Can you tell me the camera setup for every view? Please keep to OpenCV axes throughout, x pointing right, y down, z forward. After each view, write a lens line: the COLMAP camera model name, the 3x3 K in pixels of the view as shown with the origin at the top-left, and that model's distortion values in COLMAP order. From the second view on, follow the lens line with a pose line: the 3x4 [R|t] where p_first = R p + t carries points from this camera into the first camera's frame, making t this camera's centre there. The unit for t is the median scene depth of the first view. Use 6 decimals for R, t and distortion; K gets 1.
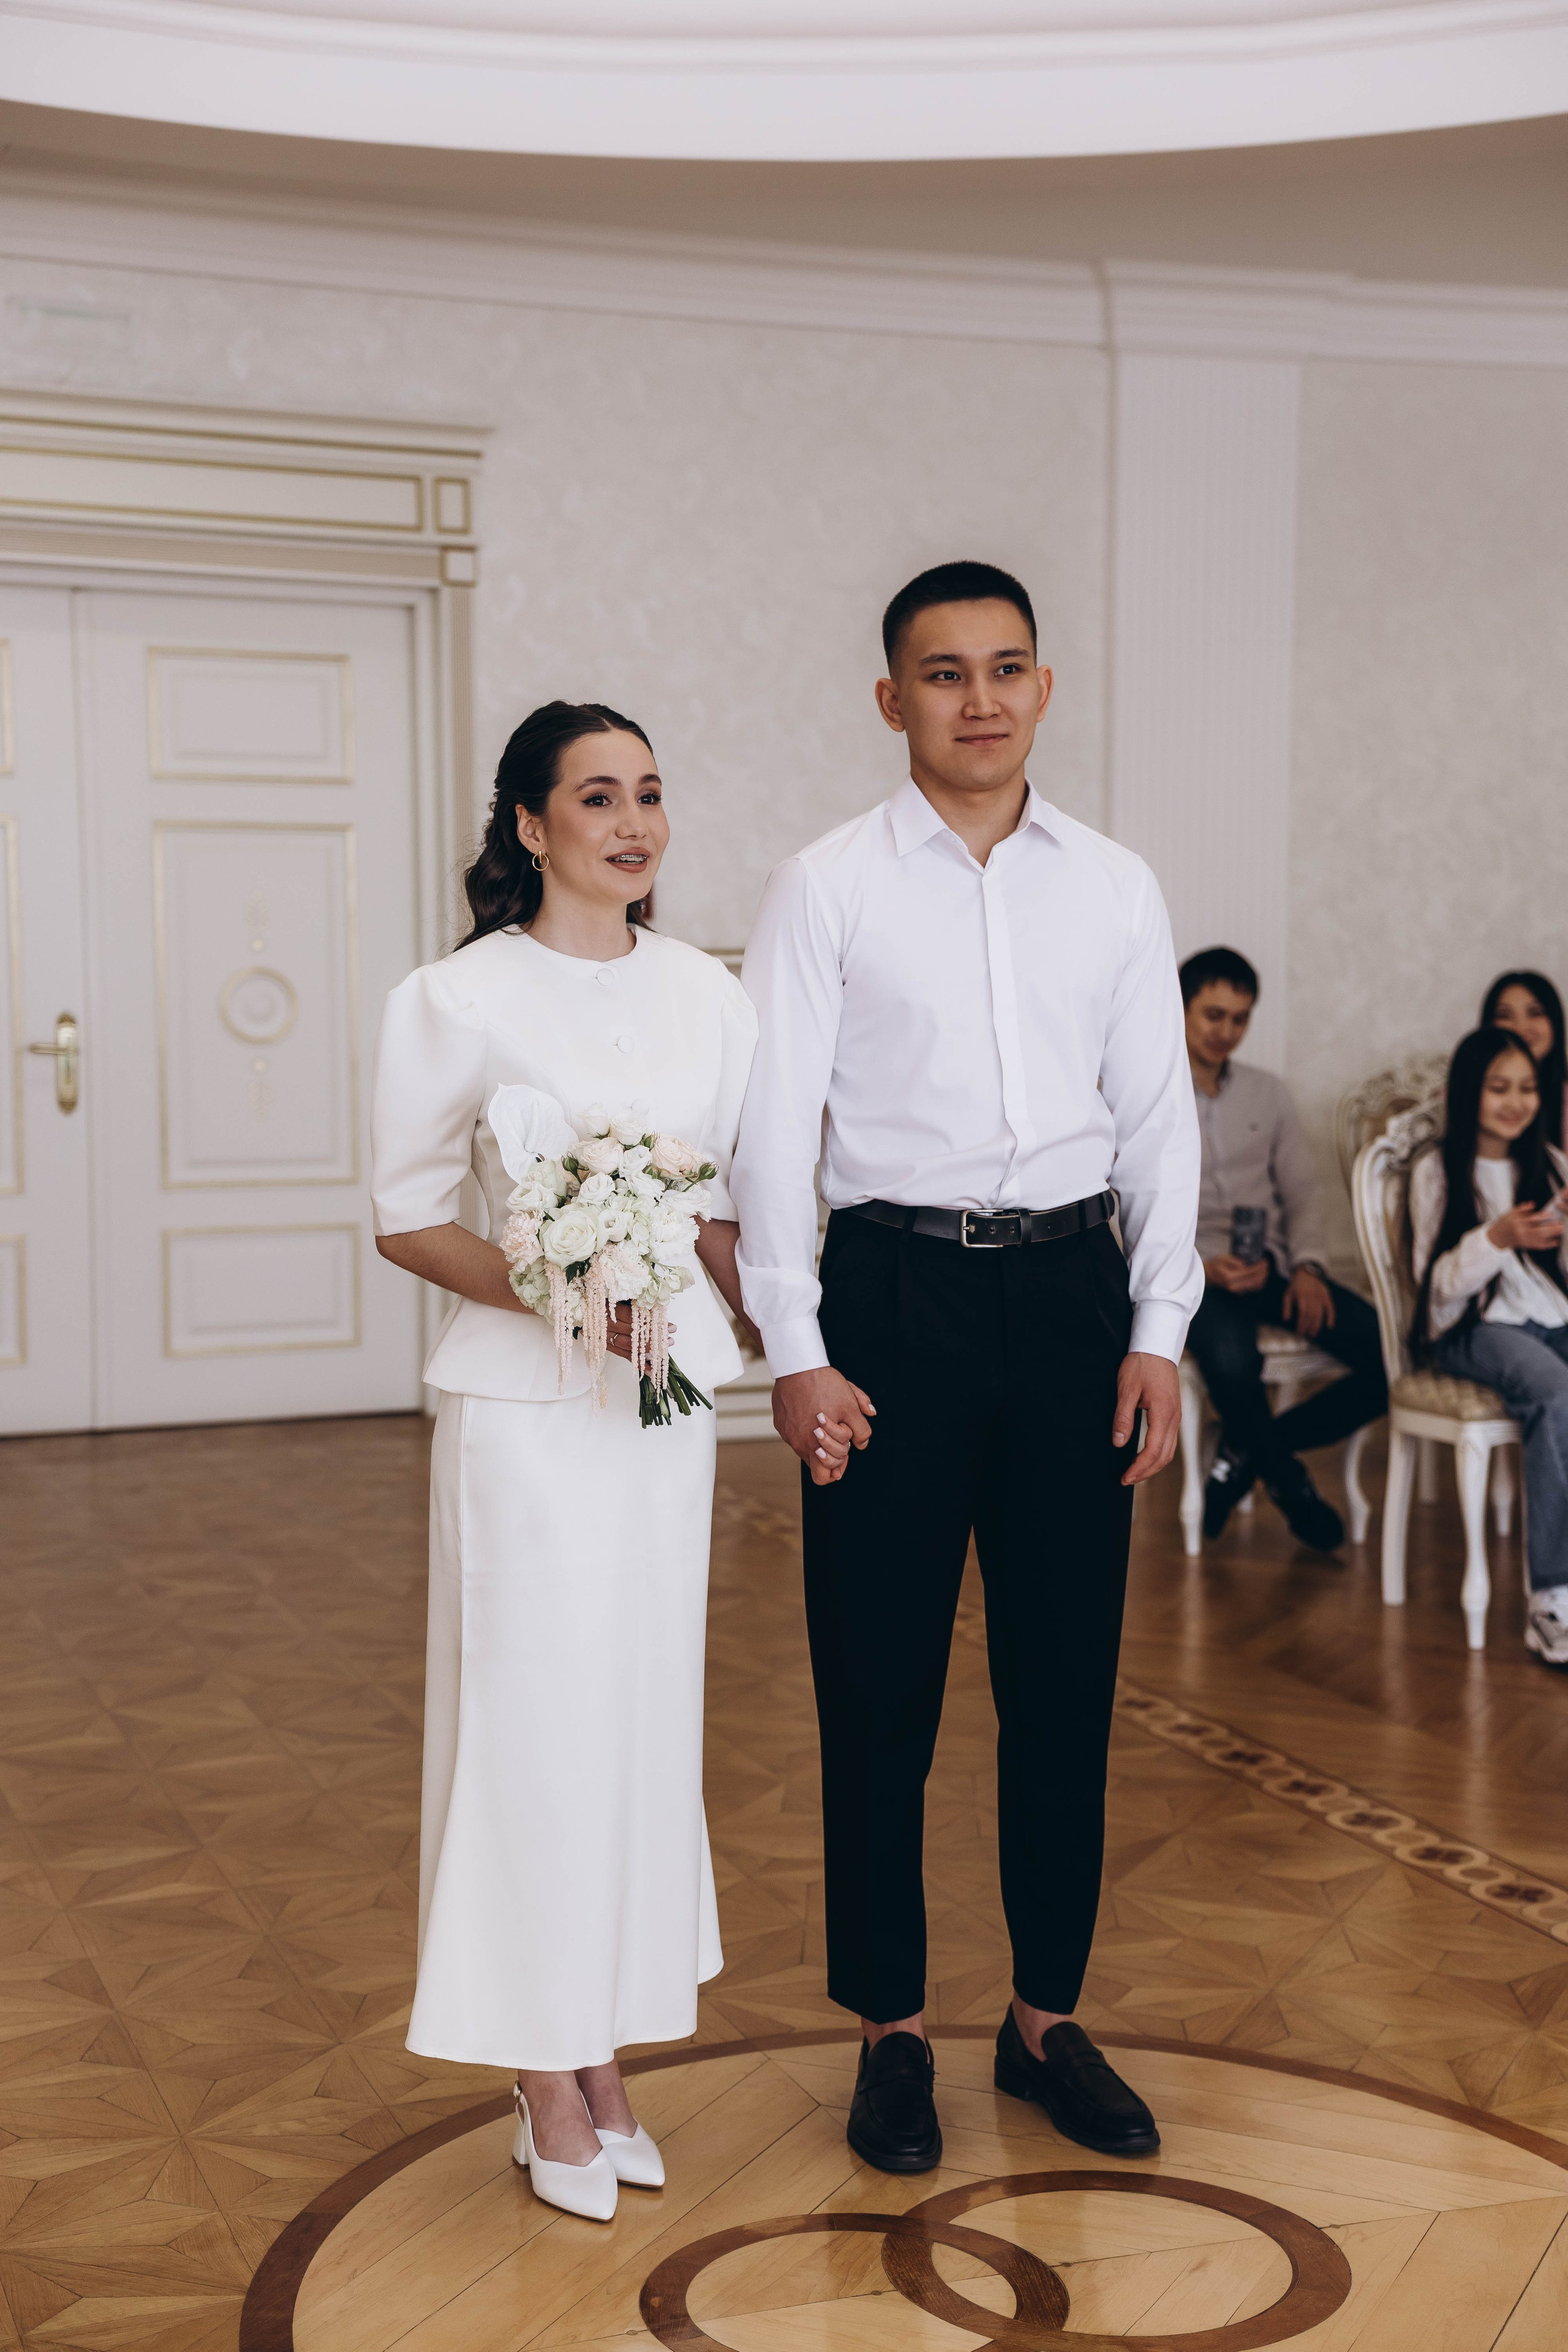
lens RADIAL K [[3310.4, 0, 796.2], [0, 3310.4, 1197.6], [0, 0, 1]] dist [0.434627, -0.653534]
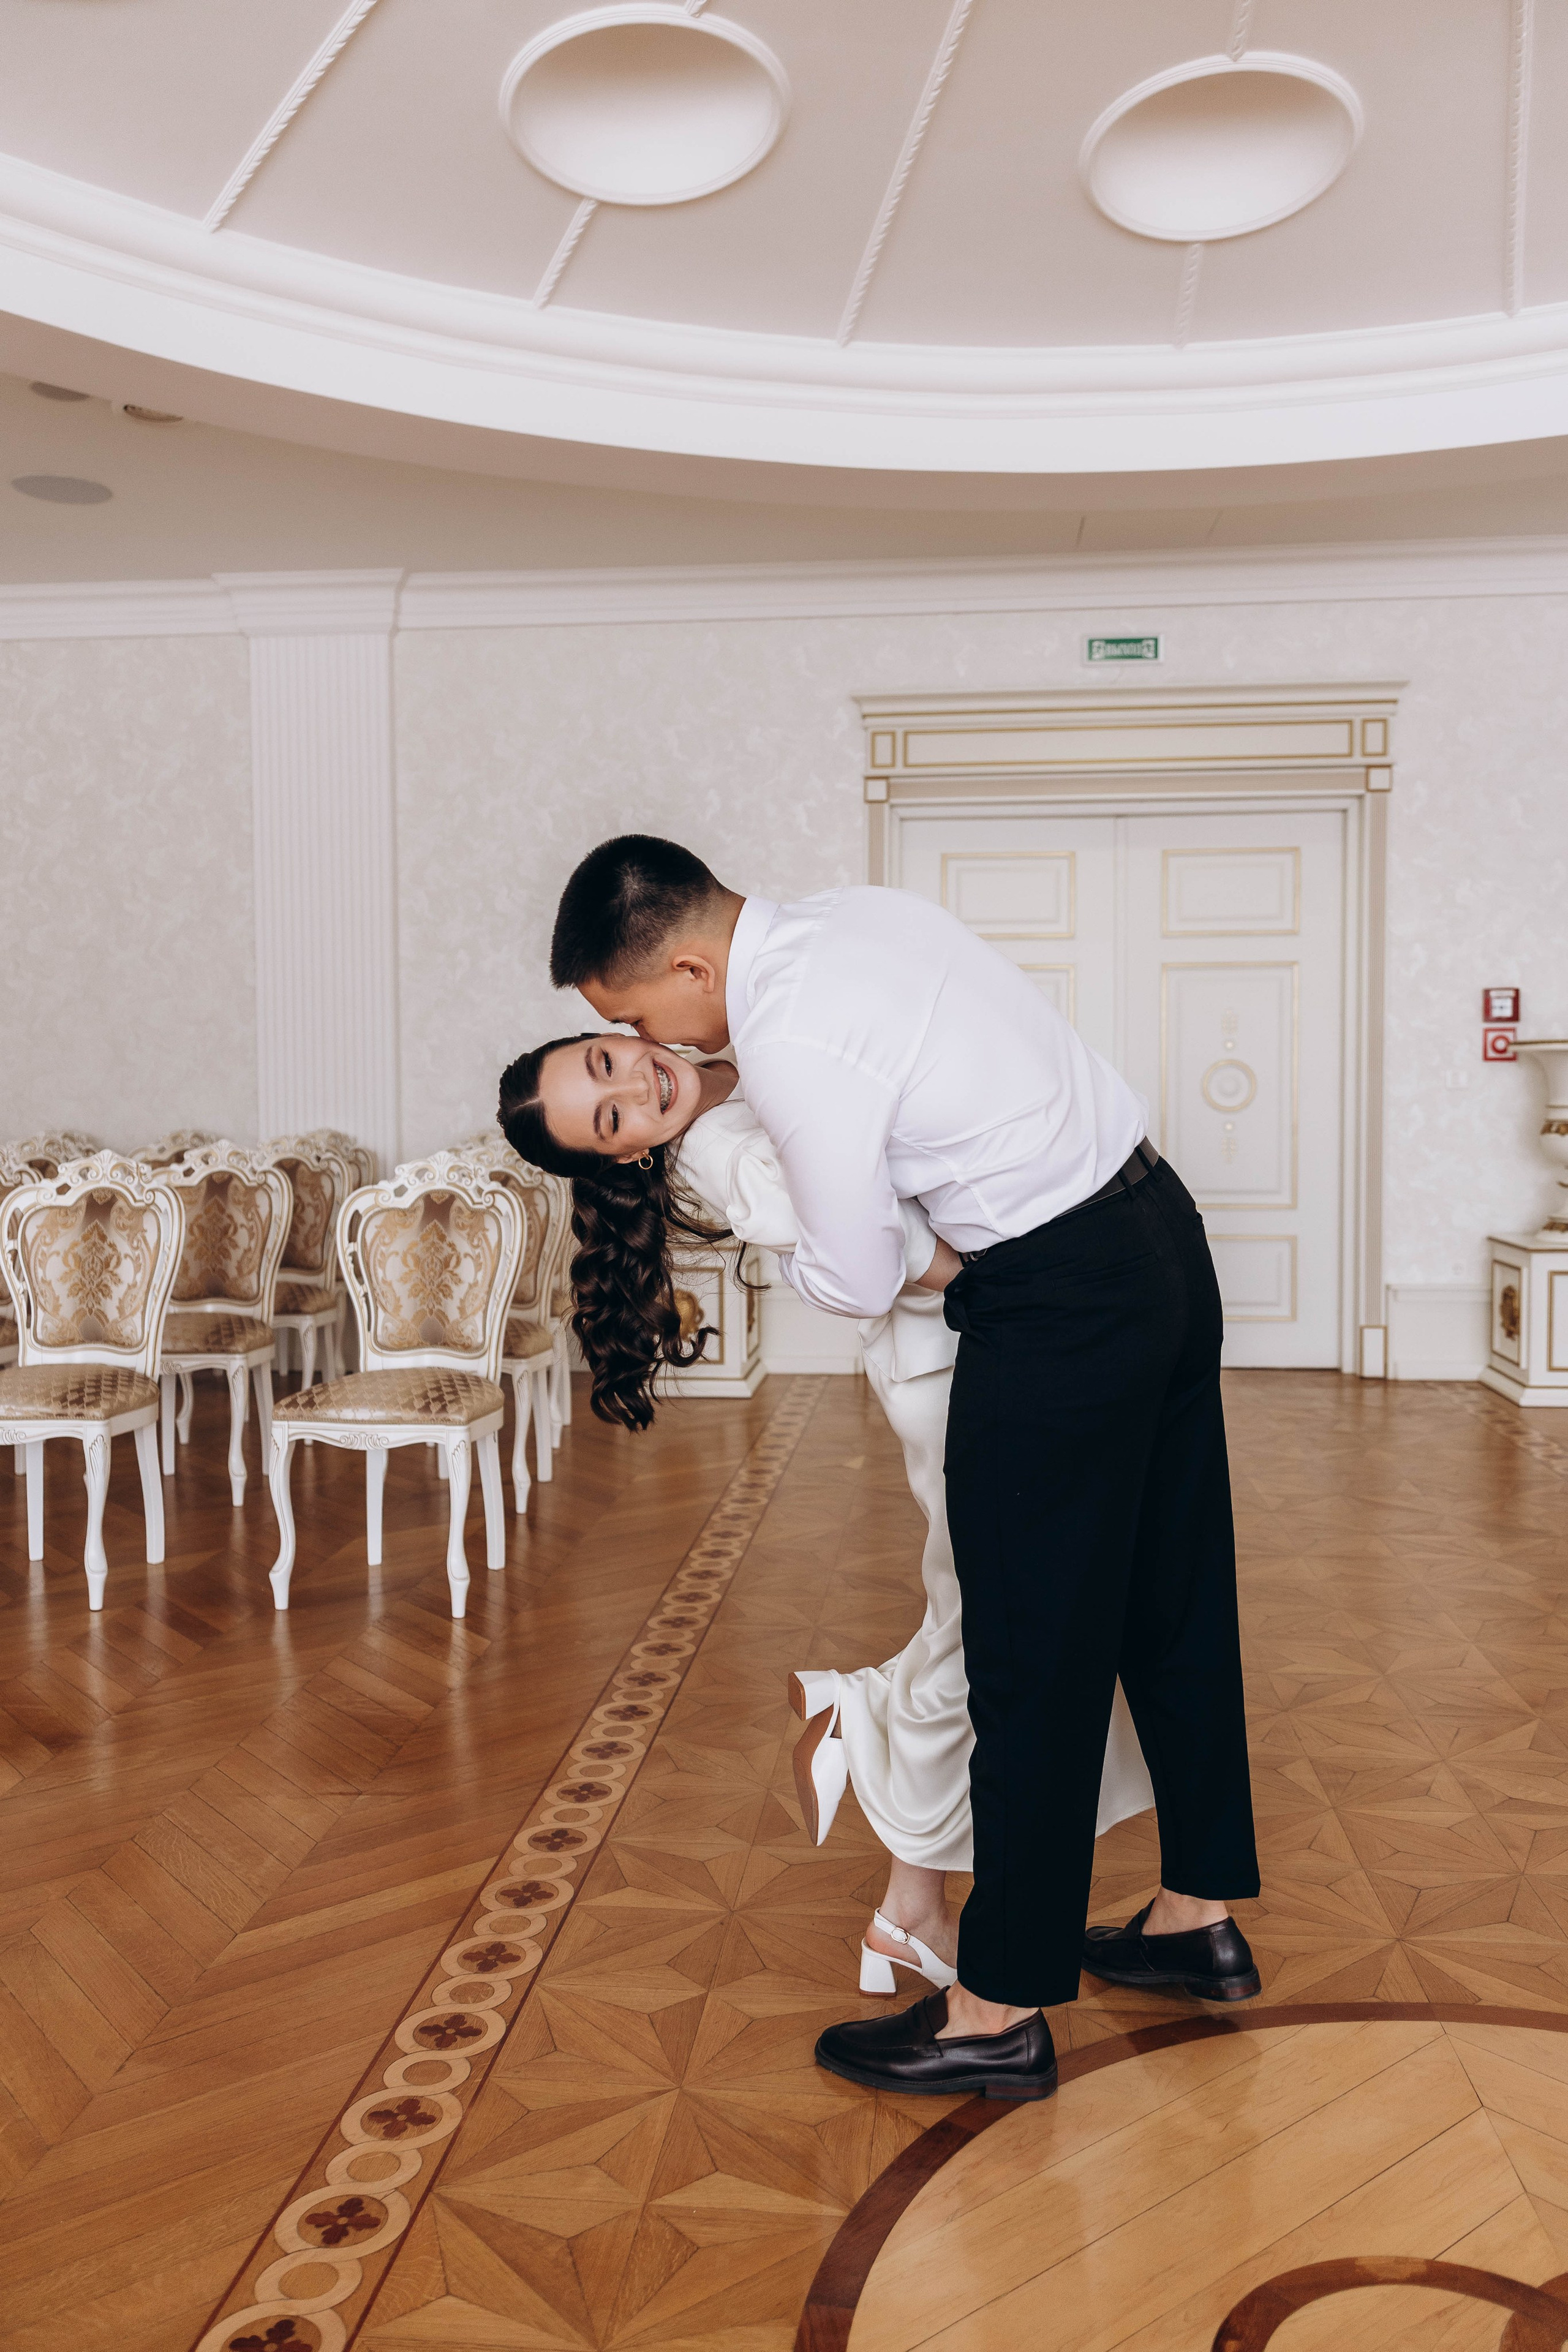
lens RADIAL K [[1860.7, 0, 784.0], [0, 1860.7, 1176.0], [0, 0, 1]] dist [0.034556, -0.044441]
pose [[0.896940, 0.018832, -0.441751, 0.053703], [-0.030944, 0.999316, -0.020227, 0.010222], [0.441069, 0.031812, 0.896909, 0.361158]]
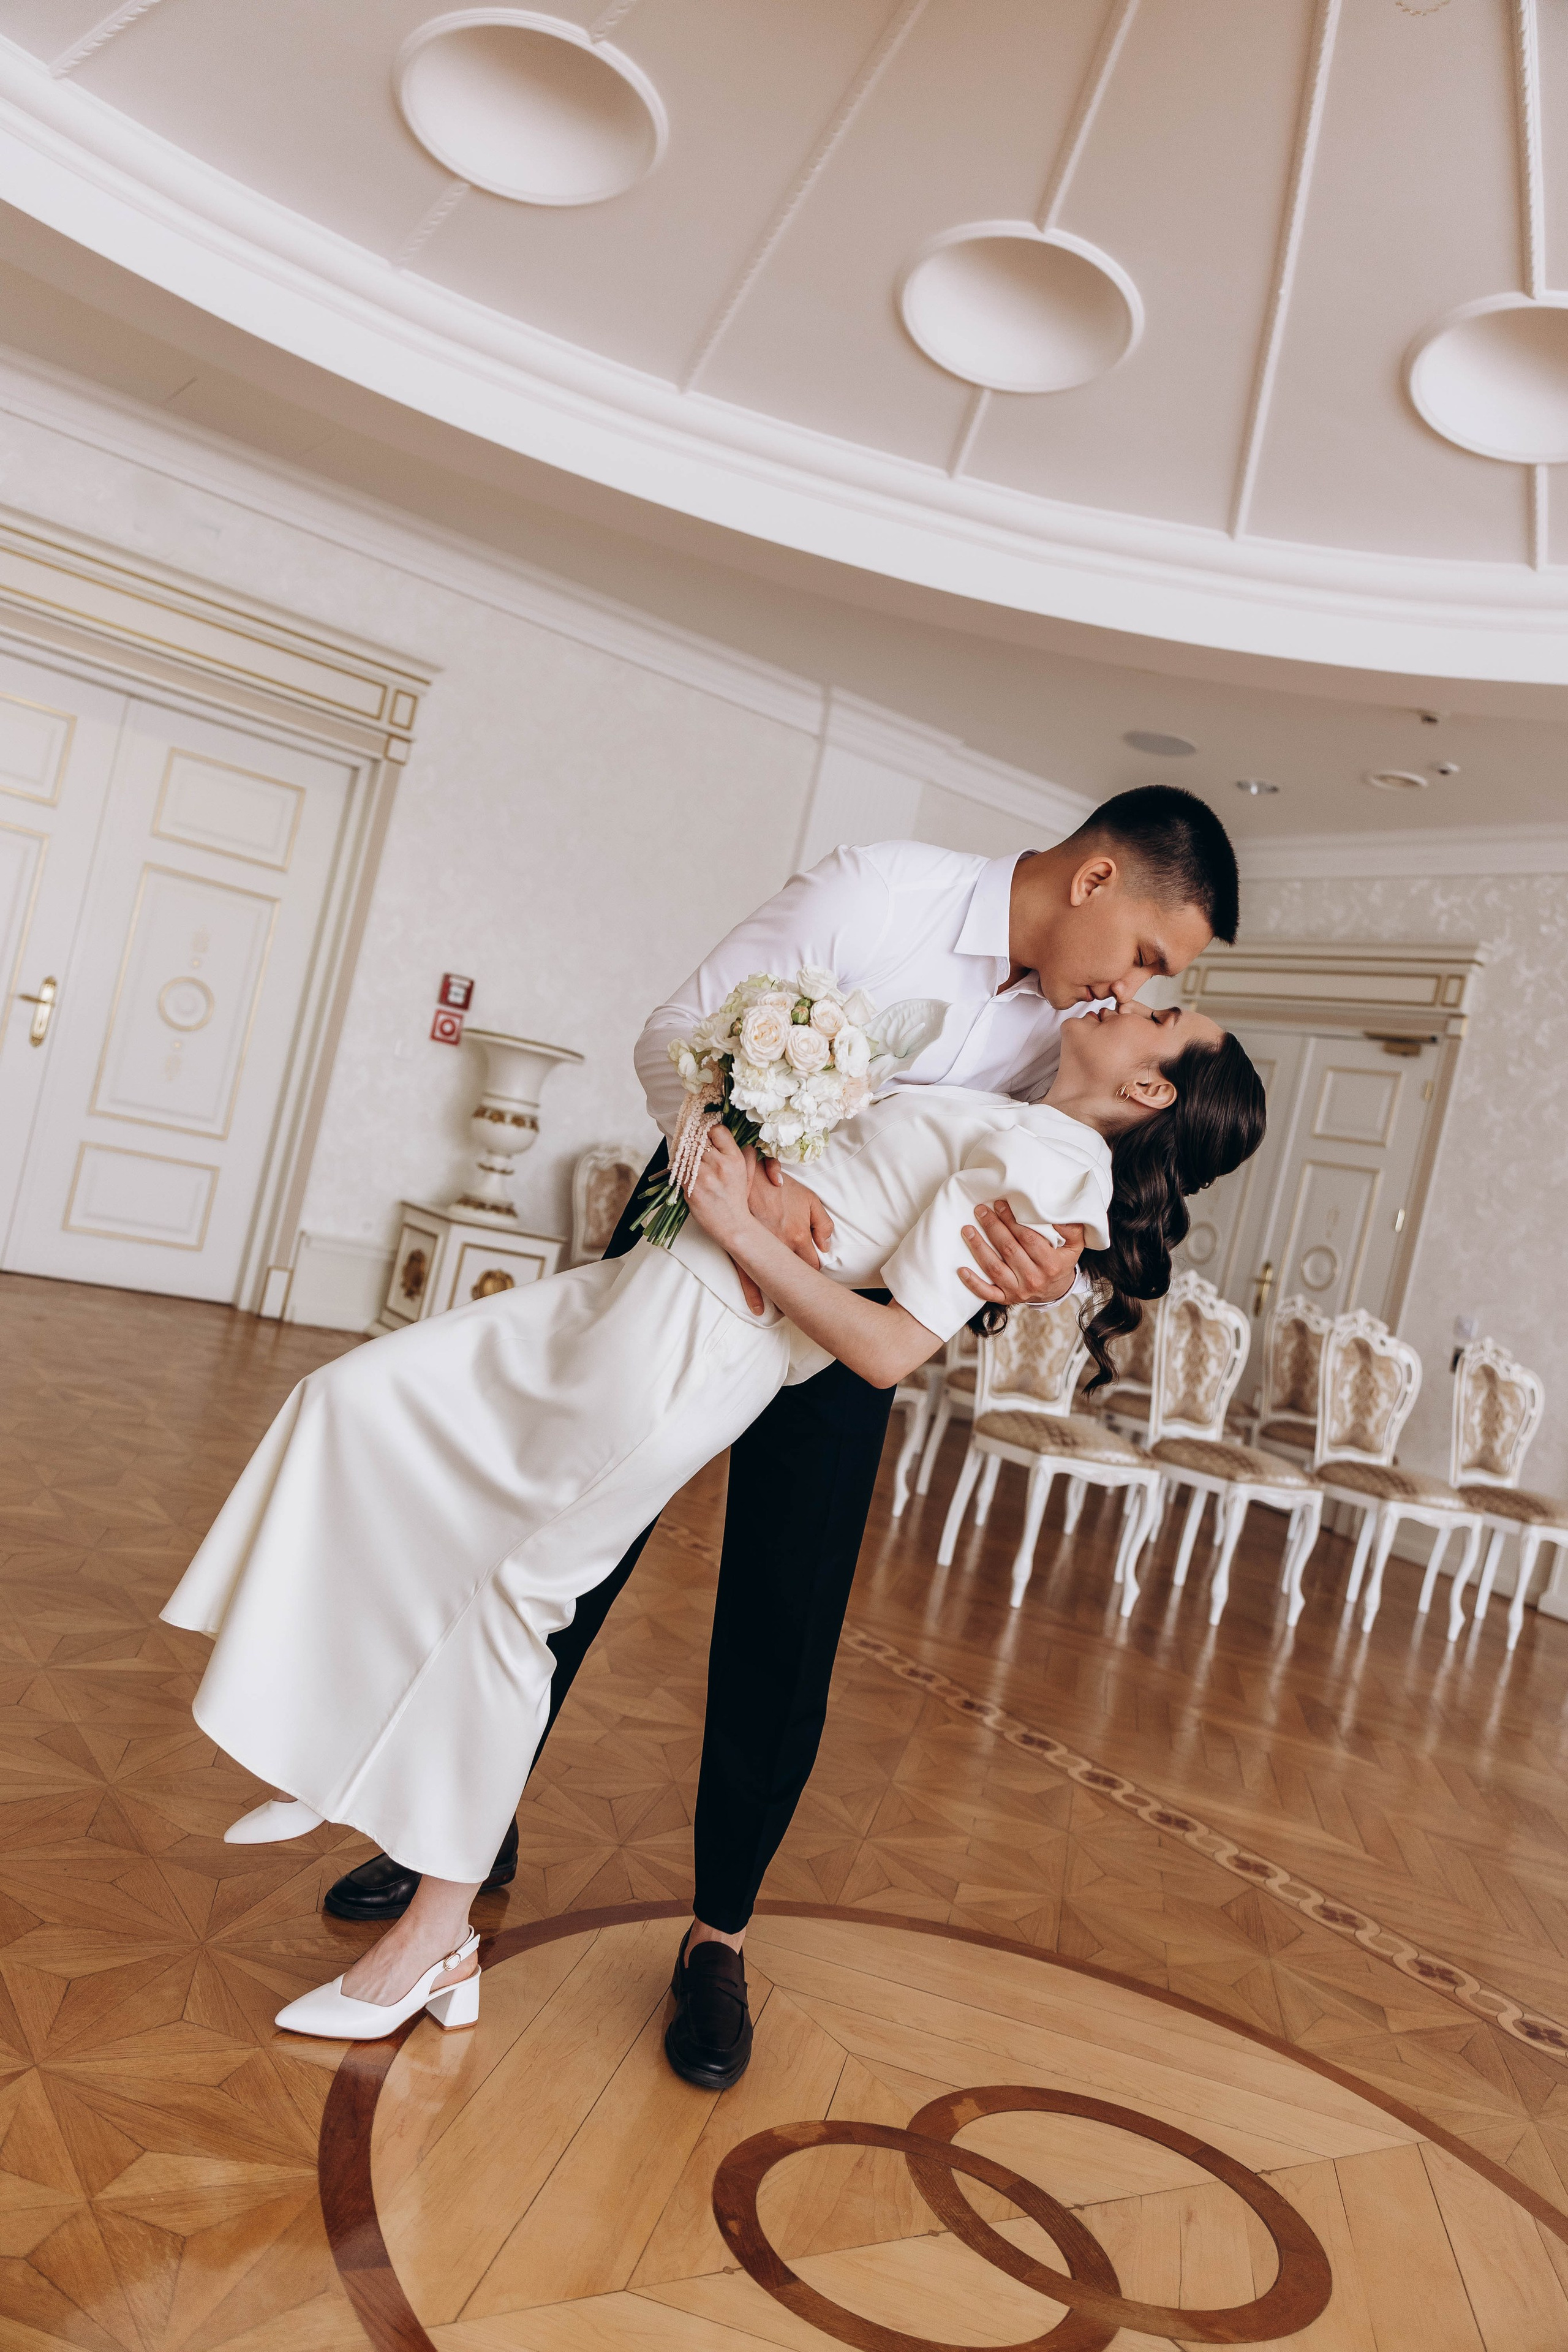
lens RADIAL K [[1827.1, 0, 785.9], [0, 1827.1, 1181.5], [0, 0, 1]] dist [0.031542, -0.042173]
pose [[0.948696, 0.215894, 0.231012, -0.164399], [-0.203817, 0.976115, -0.075221, 0.047195], [-0.241734, 0.024277, 0.970039, 0.359719]]
